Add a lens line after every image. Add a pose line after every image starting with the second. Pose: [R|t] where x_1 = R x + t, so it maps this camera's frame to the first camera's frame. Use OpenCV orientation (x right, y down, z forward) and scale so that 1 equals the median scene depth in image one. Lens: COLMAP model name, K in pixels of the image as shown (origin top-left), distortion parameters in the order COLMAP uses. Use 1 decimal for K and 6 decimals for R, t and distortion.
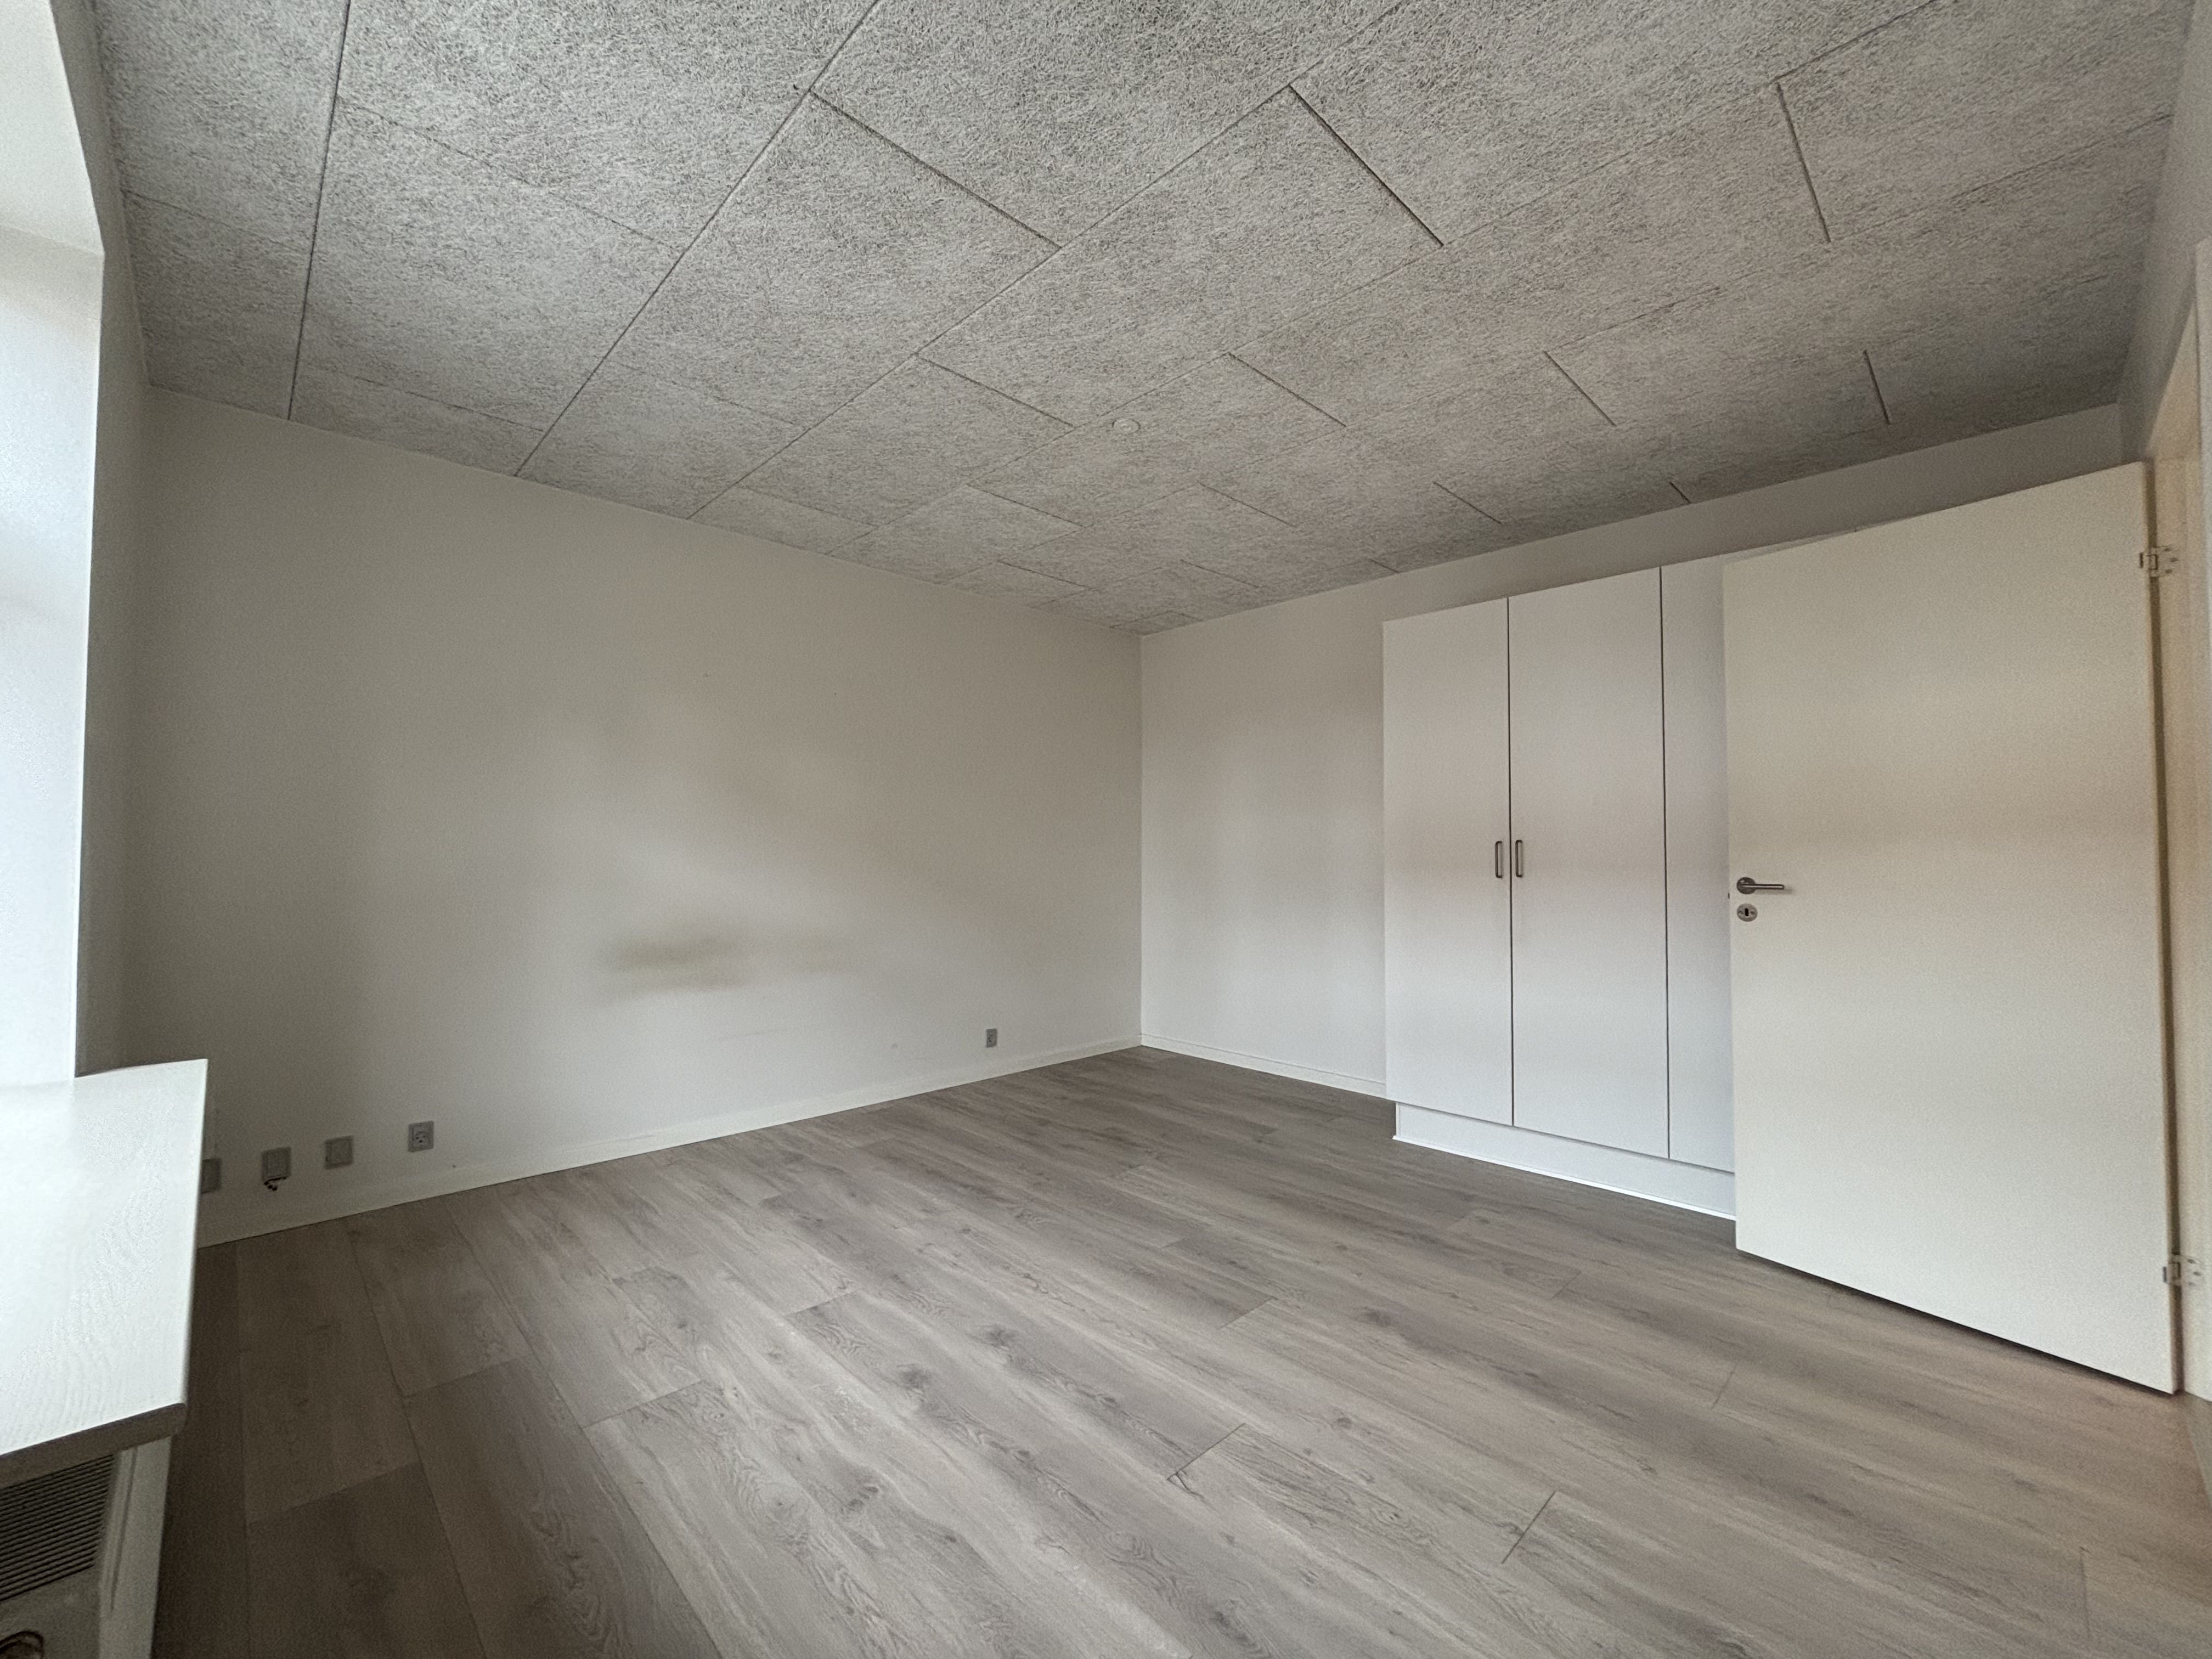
lens RADIAL K [[902.2, 0, 1106.0], [0, 902.2, 829.5], [0, 0, 1]] dist [-0.002366, -0.000321]
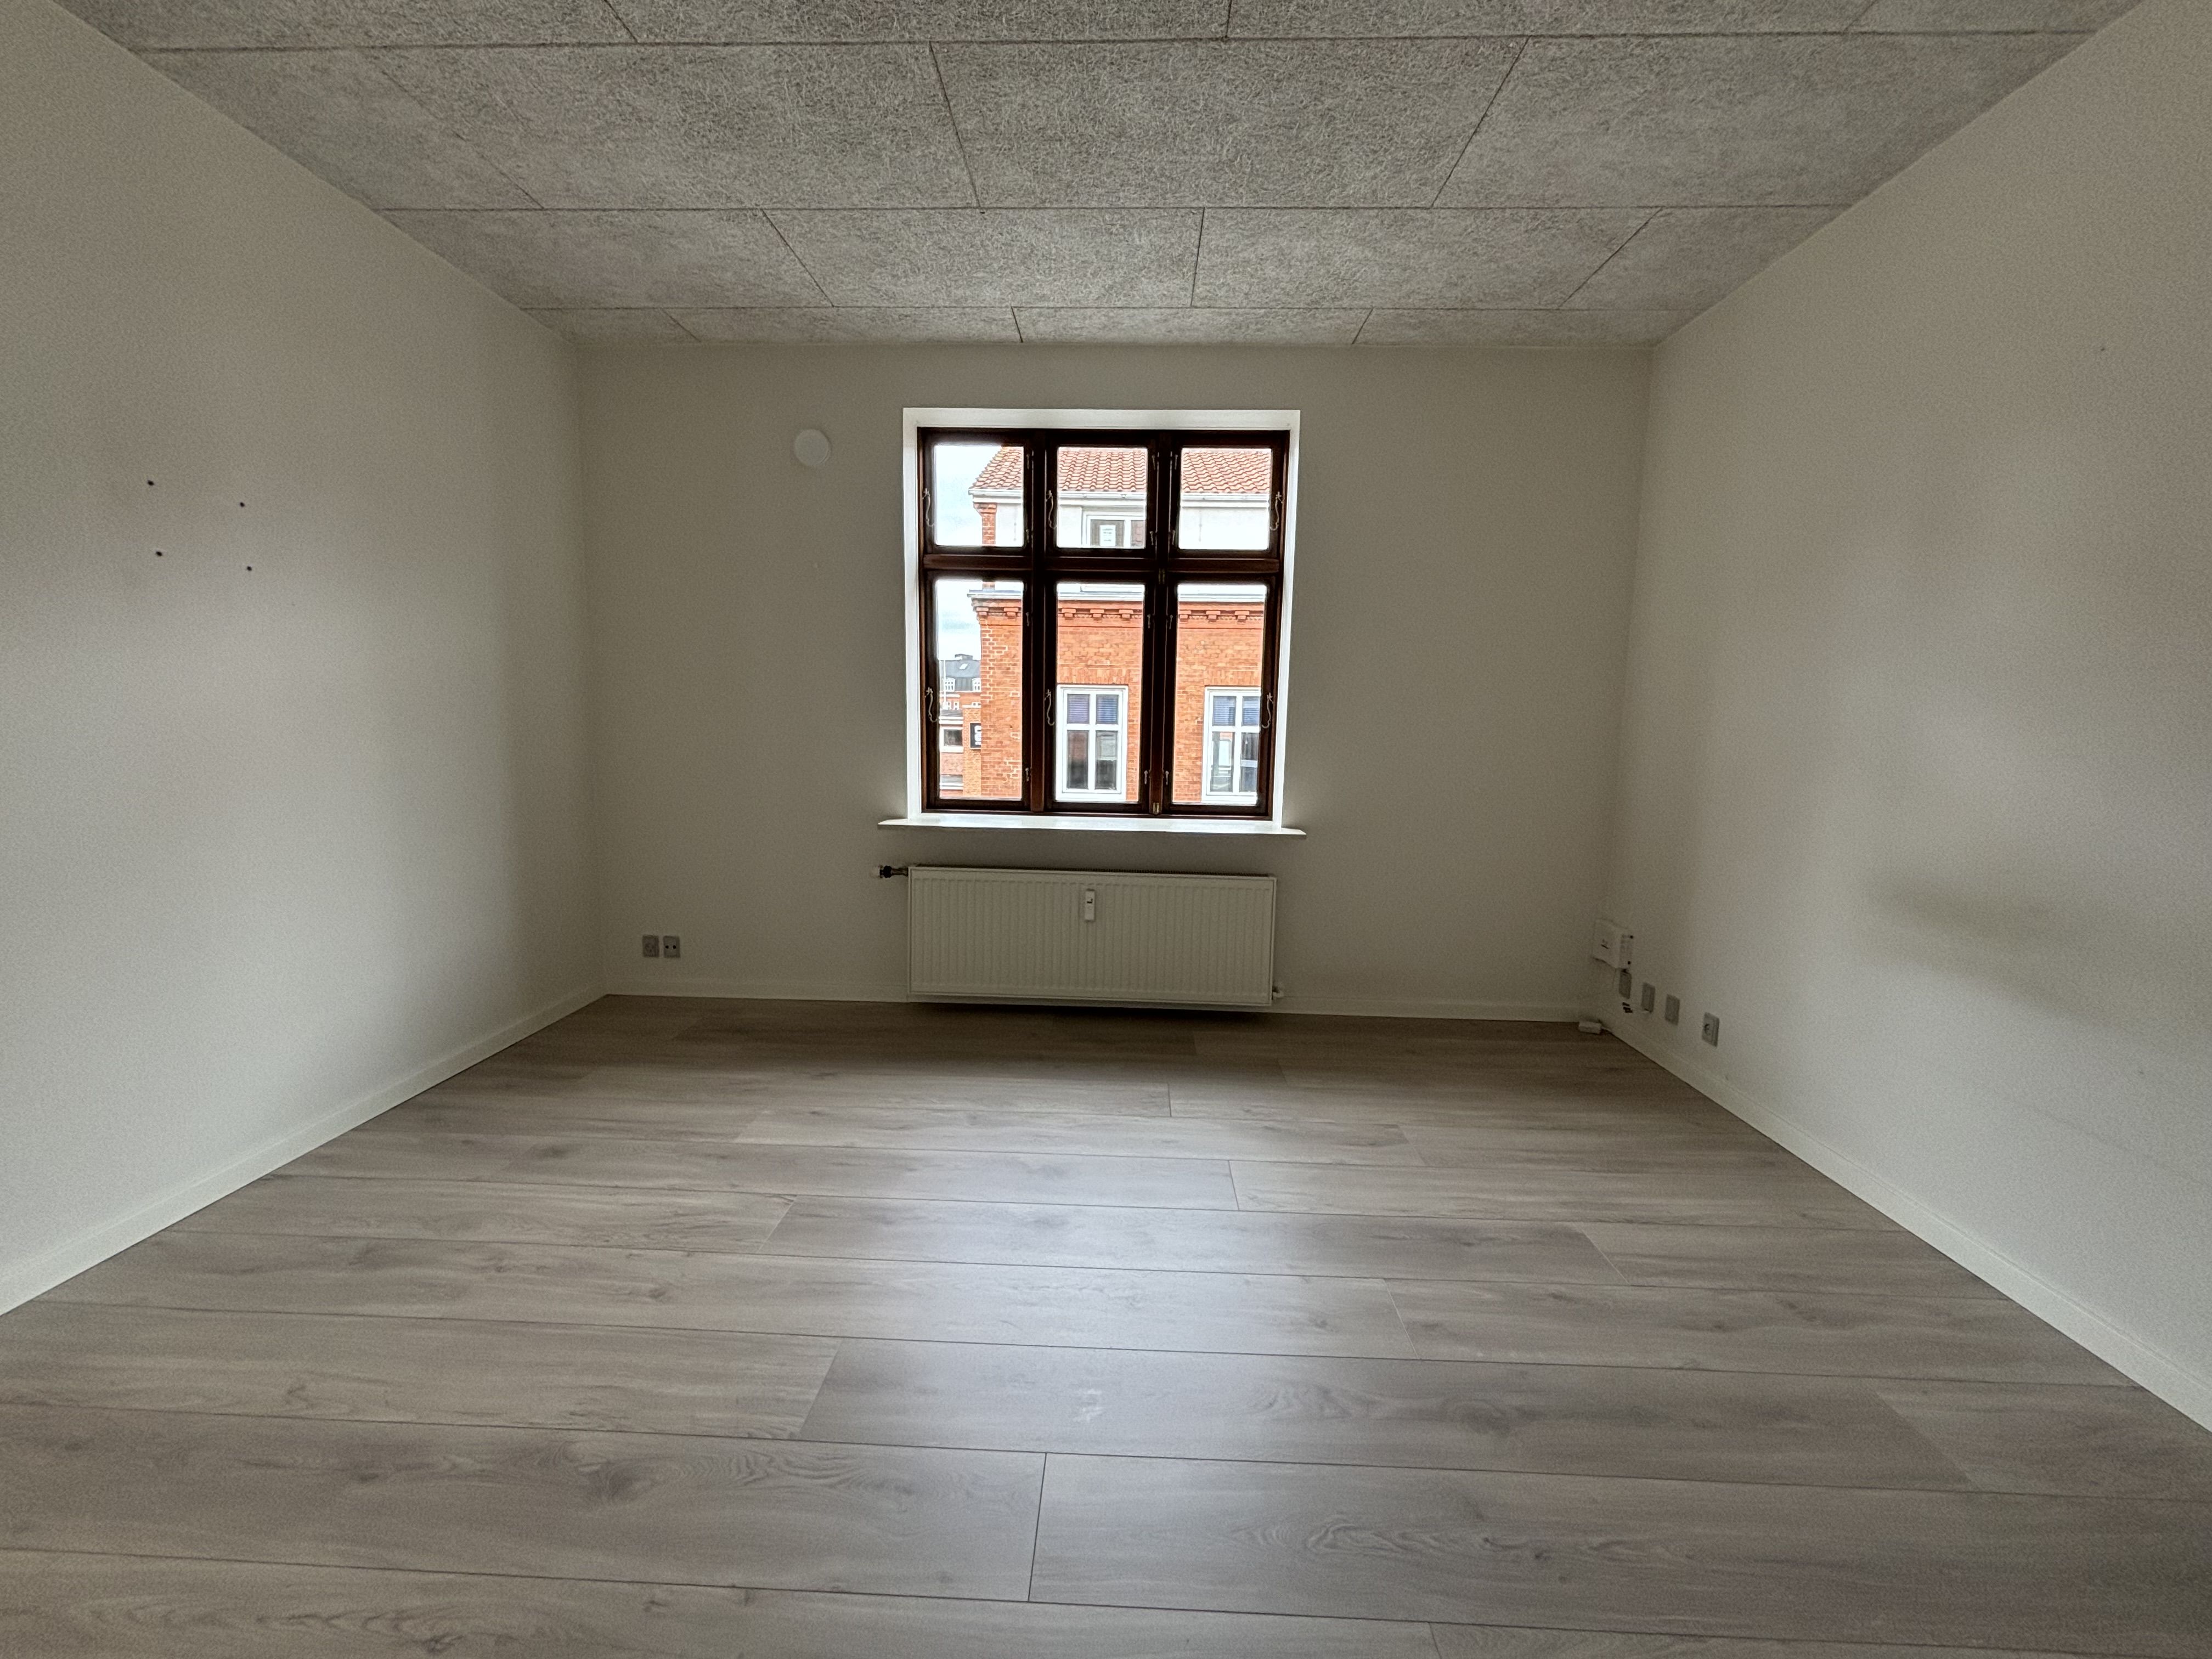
lens RADIAL K [[902.2, 0, 1106.0], [0, 902.2, 829.5], [0, 0, 1]] dist [-0.002366, -0.000321]
pose [[-0.724332, 0.073884, -0.685481, 0.356149], [0.000984, 0.994351, 0.106136, 0.033660], [0.689451, 0.076203, -0.720313, 1.309044]]
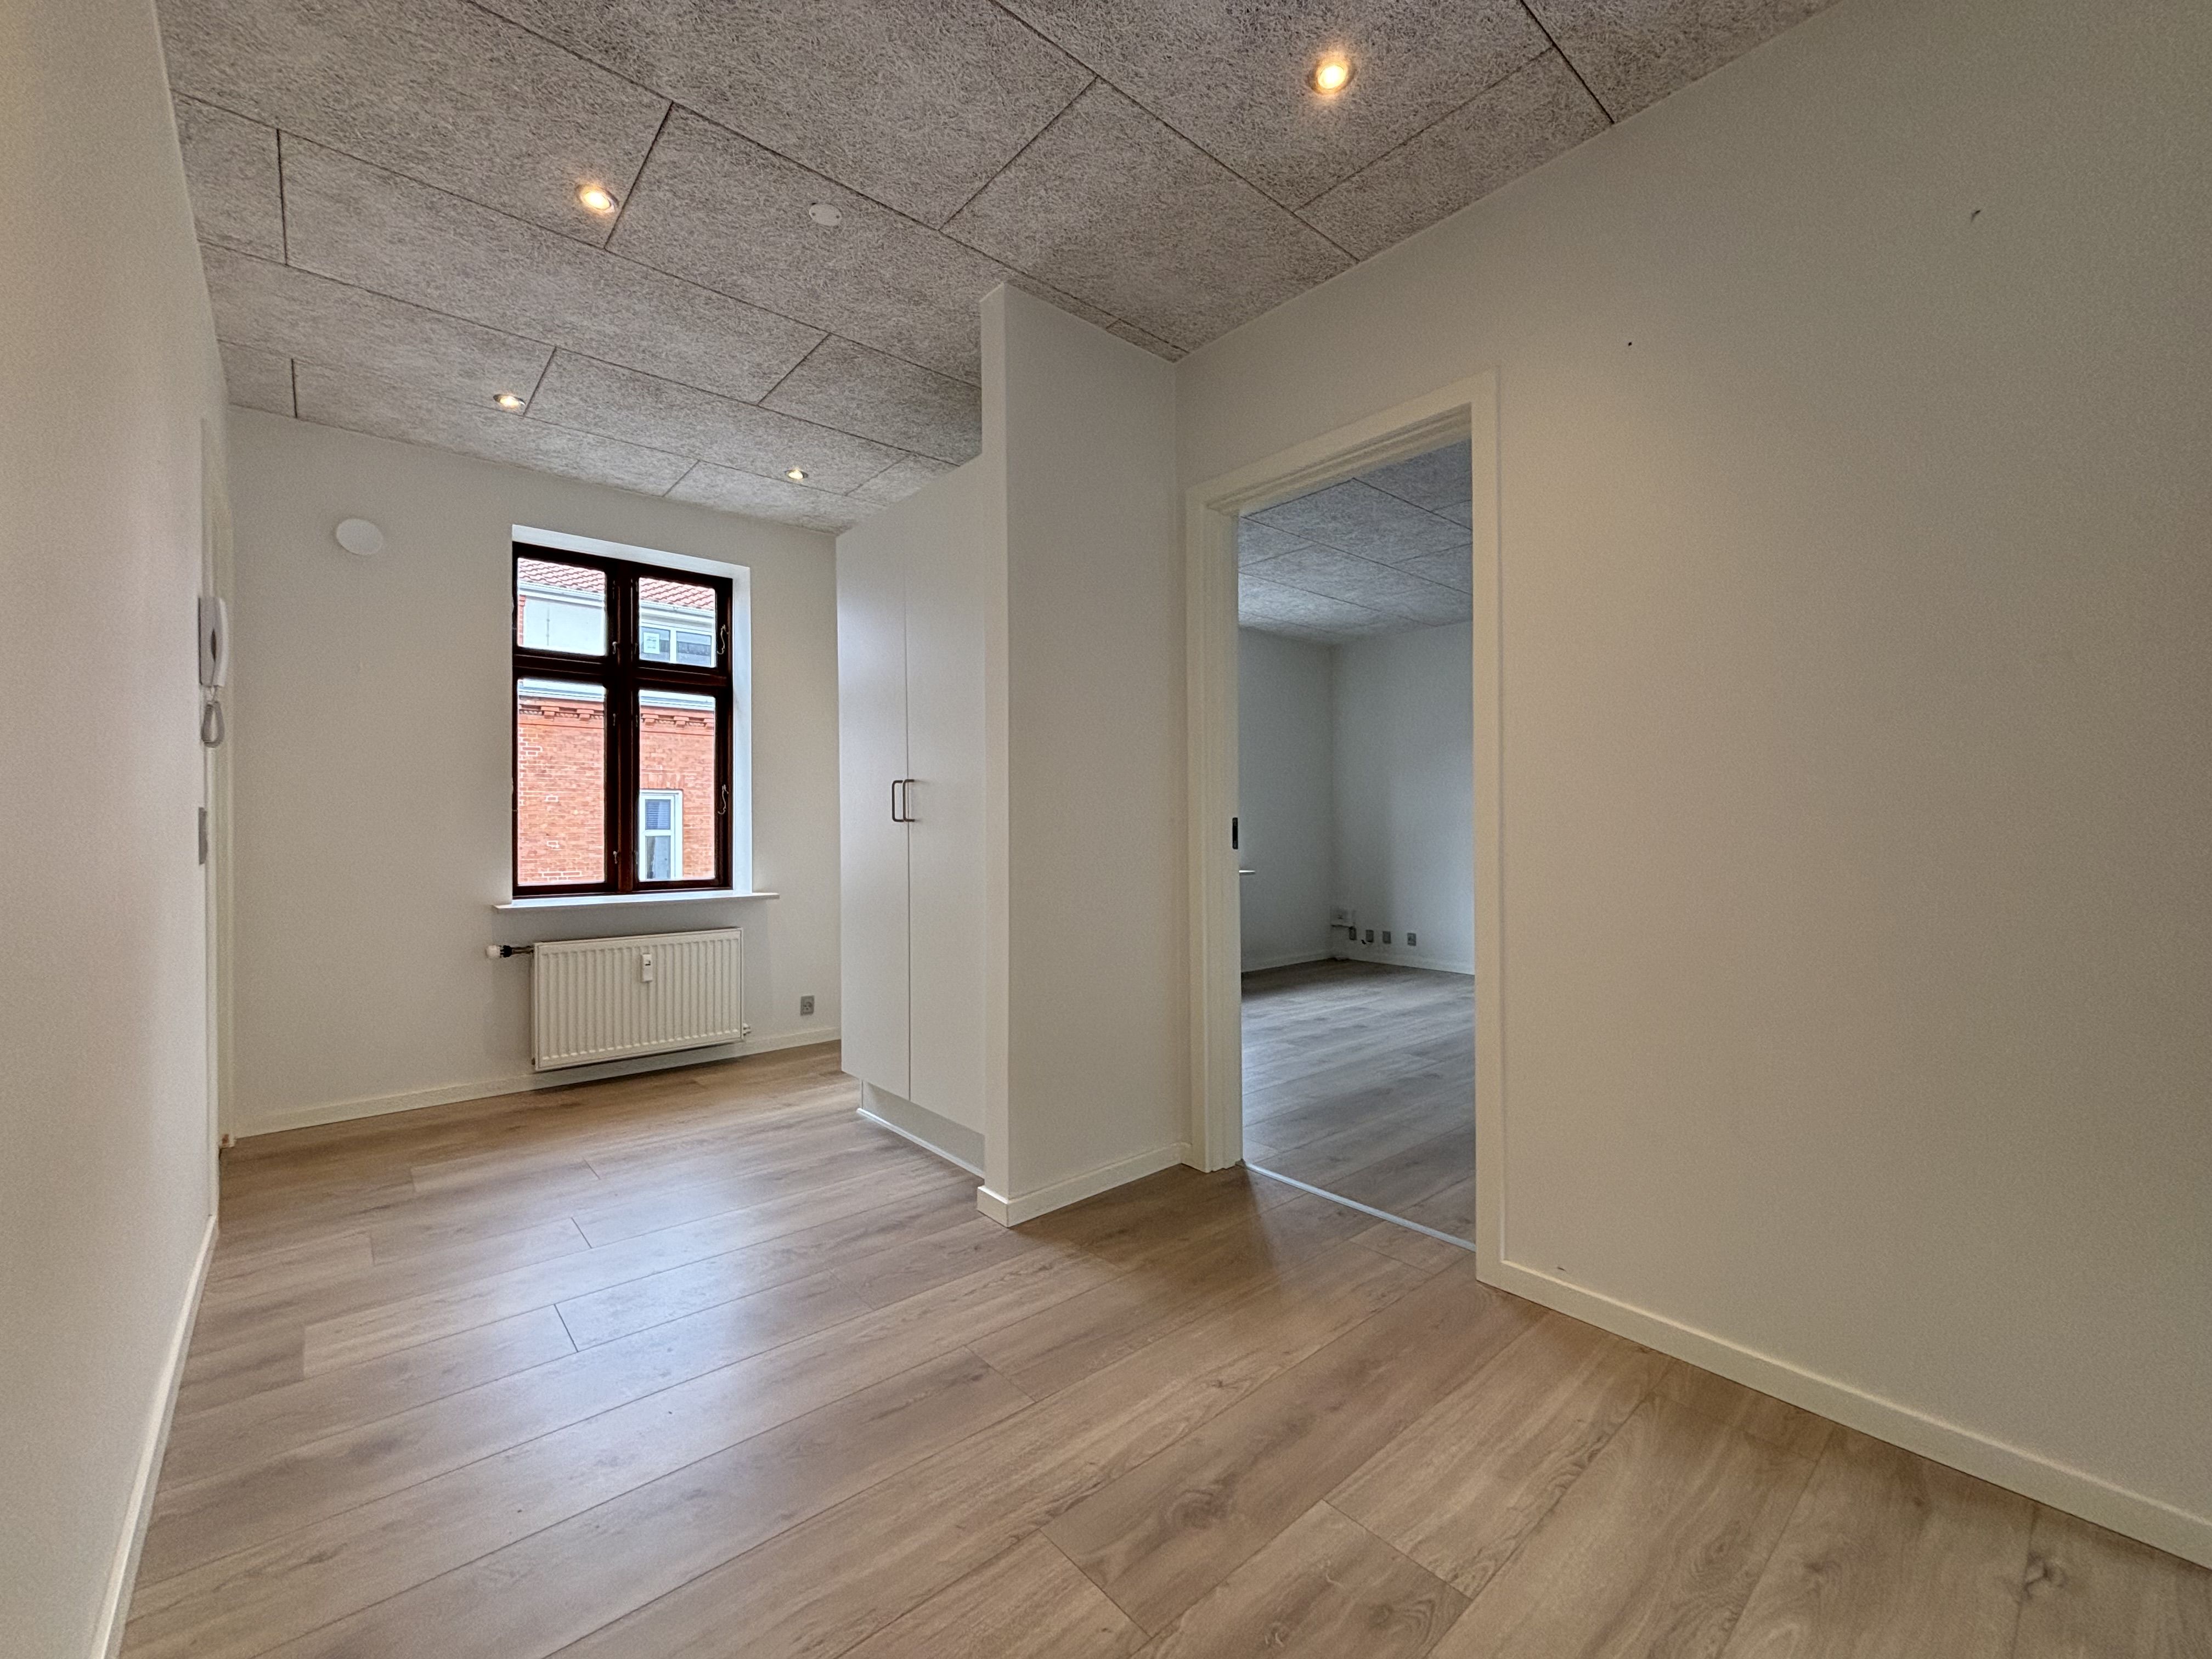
lens RADIAL K [[902.2, 0, 1106.0], [0, 902.2, 829.5], [0, 0, 1]] dist [-0.002366, -0.000321]
pose [[-0.055334, 0.005114, -0.998455, 1.651373], [0.028273, 0.999594, 0.003553, 0.037359], [0.998068, -0.028033, -0.055456, 0.389724]]
